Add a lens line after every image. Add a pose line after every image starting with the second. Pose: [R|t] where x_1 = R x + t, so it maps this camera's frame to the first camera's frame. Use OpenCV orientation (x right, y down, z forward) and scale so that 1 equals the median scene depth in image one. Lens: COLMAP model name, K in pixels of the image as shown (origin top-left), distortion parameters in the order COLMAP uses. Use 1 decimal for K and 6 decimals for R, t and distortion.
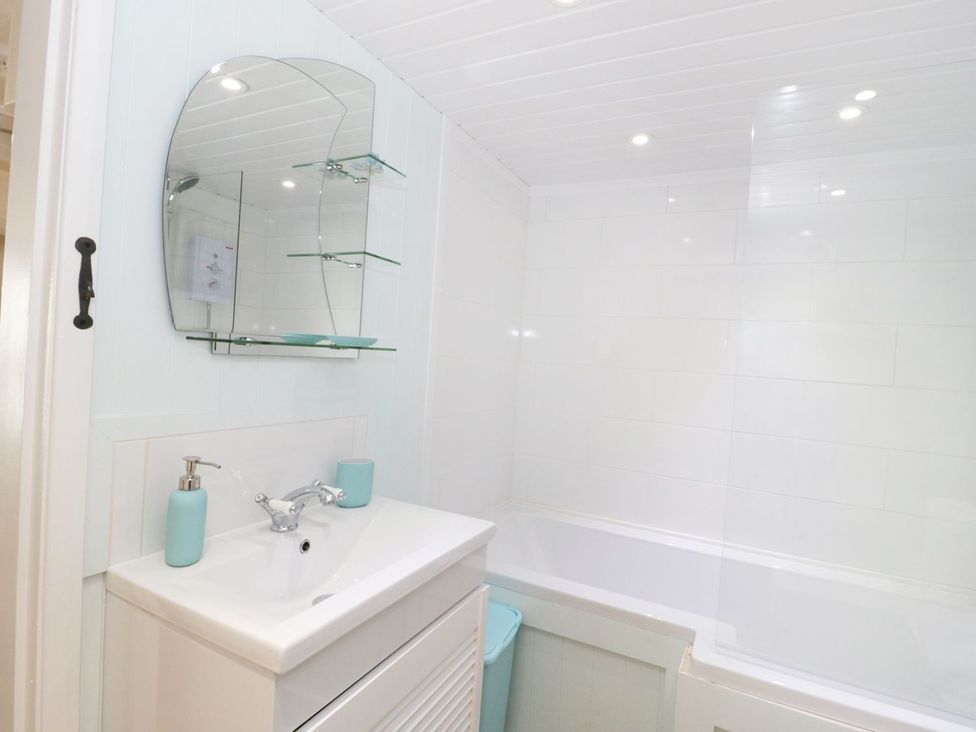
lens RADIAL K [[508.8, 0, 493.0], [0, 508.8, 365.7], [0, 0, 1]] dist [0.003629, -0.014195]
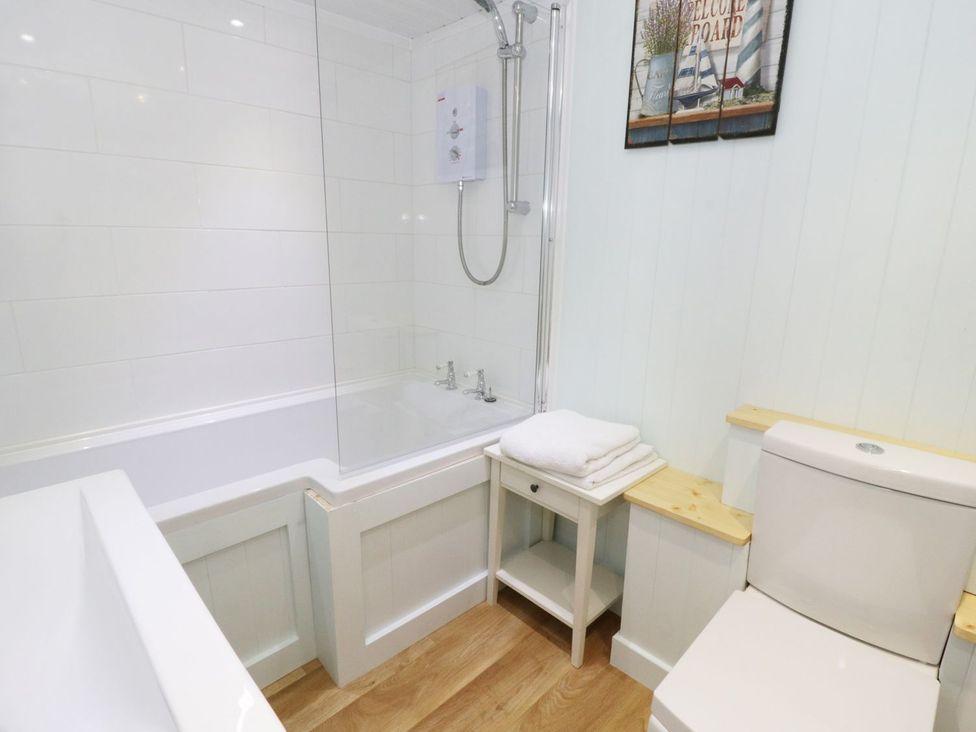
lens RADIAL K [[508.8, 0, 493.0], [0, 508.8, 365.7], [0, 0, 1]] dist [0.003629, -0.014195]
pose [[0.329405, -0.271276, 0.904379, -0.459419], [0.006073, 0.958426, 0.285276, -0.037575], [-0.944169, -0.088479, 0.317358, 0.297794]]
